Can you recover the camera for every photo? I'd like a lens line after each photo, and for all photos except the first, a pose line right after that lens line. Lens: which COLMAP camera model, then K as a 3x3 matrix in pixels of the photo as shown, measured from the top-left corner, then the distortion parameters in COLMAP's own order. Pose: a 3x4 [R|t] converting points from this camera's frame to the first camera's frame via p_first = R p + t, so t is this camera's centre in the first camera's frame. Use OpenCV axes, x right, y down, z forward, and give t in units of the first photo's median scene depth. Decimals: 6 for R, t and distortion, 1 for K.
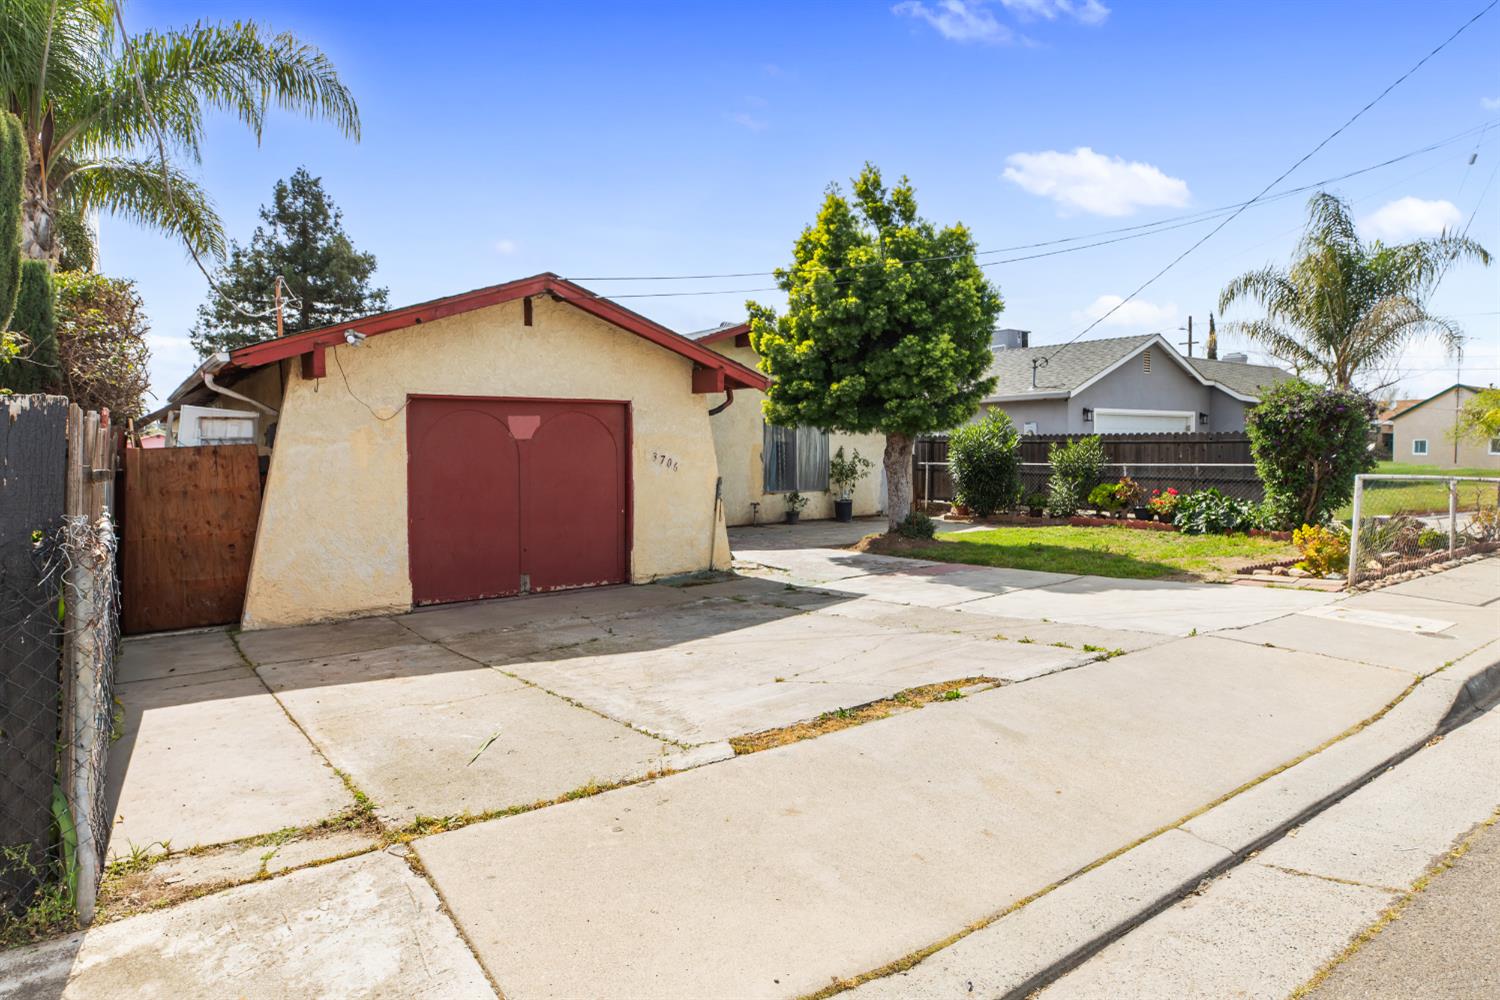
lens RADIAL K [[858.7, 0, 754.0], [0, 858.7, 461.3], [0, 0, 1]] dist [0.001469, -0.000091]
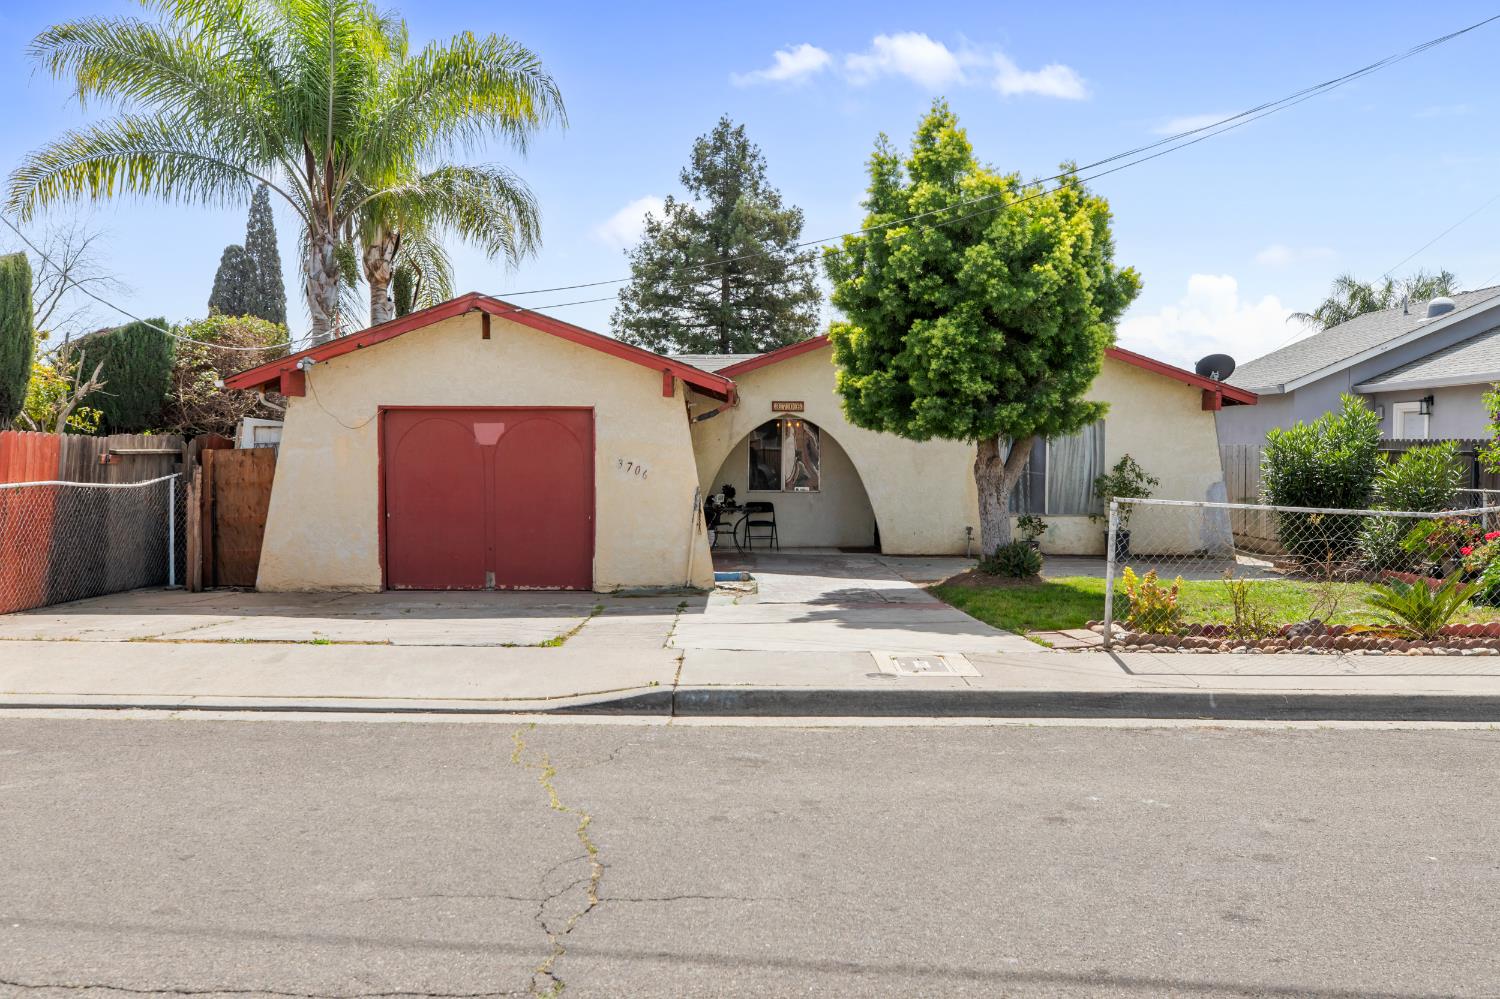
lens RADIAL K [[1352.6, 0, 749.7], [0, 1352.6, 497.2], [0, 0, 1]] dist [0.000679, -0.001032]
pose [[0.787751, 0.032711, -0.615125, 1.010744], [-0.019934, 0.999420, 0.027619, -0.013410], [0.615671, -0.009494, 0.787946, -0.124654]]
